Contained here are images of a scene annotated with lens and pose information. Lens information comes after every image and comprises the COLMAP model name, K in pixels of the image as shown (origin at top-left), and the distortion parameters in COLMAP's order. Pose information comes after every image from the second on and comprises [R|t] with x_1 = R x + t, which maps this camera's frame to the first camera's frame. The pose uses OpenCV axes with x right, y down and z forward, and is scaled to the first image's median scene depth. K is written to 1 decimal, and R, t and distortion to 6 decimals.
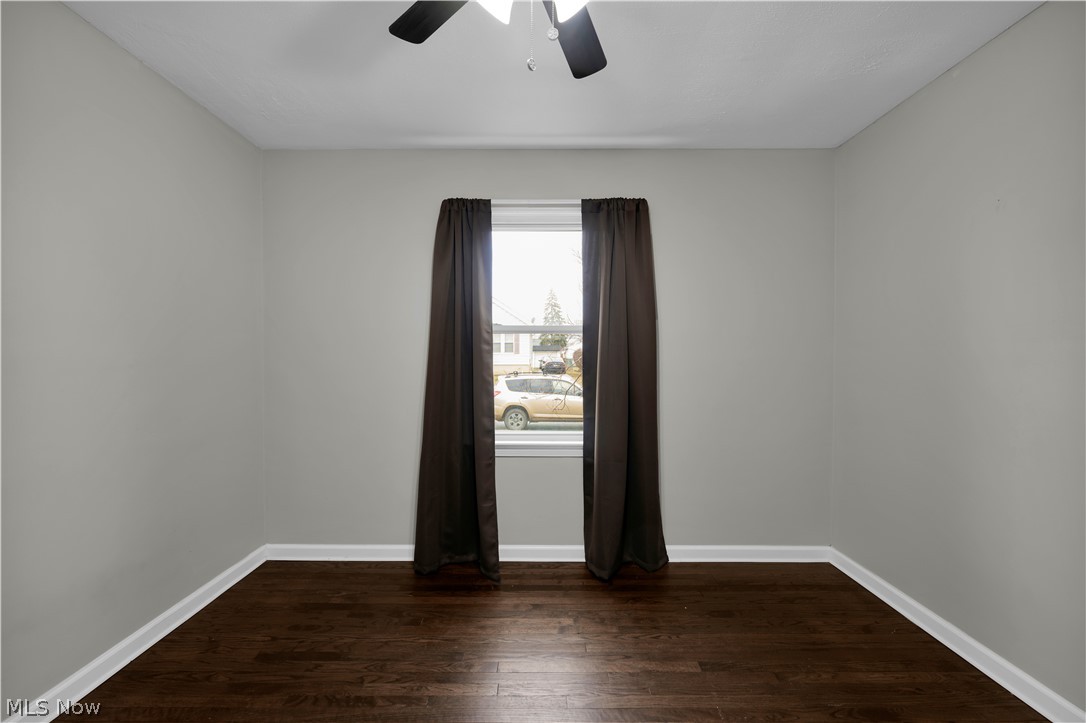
lens RADIAL K [[442.0, 0, 540.3], [0, 442.0, 359.5], [0, 0, 1]] dist [0.000442, 0.001168]
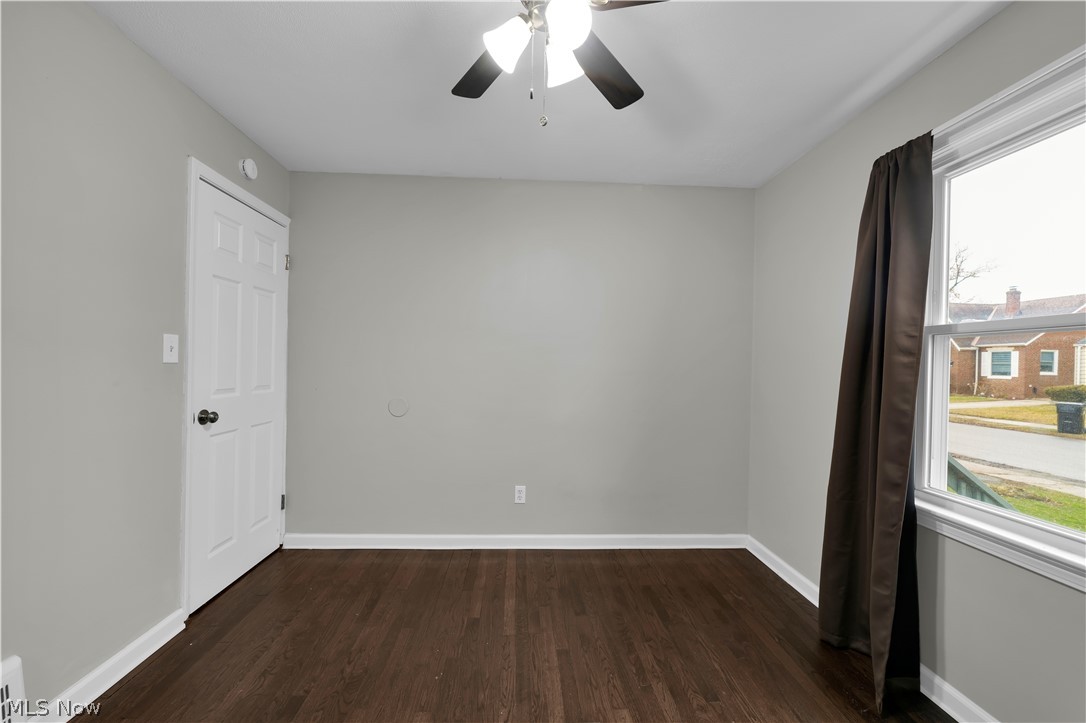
lens RADIAL K [[442.0, 0, 542.5], [0, 442.0, 363.6], [0, 0, 1]] dist [0.000442, 0.001168]
pose [[0.066264, 0.005455, -0.997787, 0.537573], [-0.035836, 0.999353, 0.003084, -0.003784], [0.997158, 0.035553, 0.066417, 0.439089]]
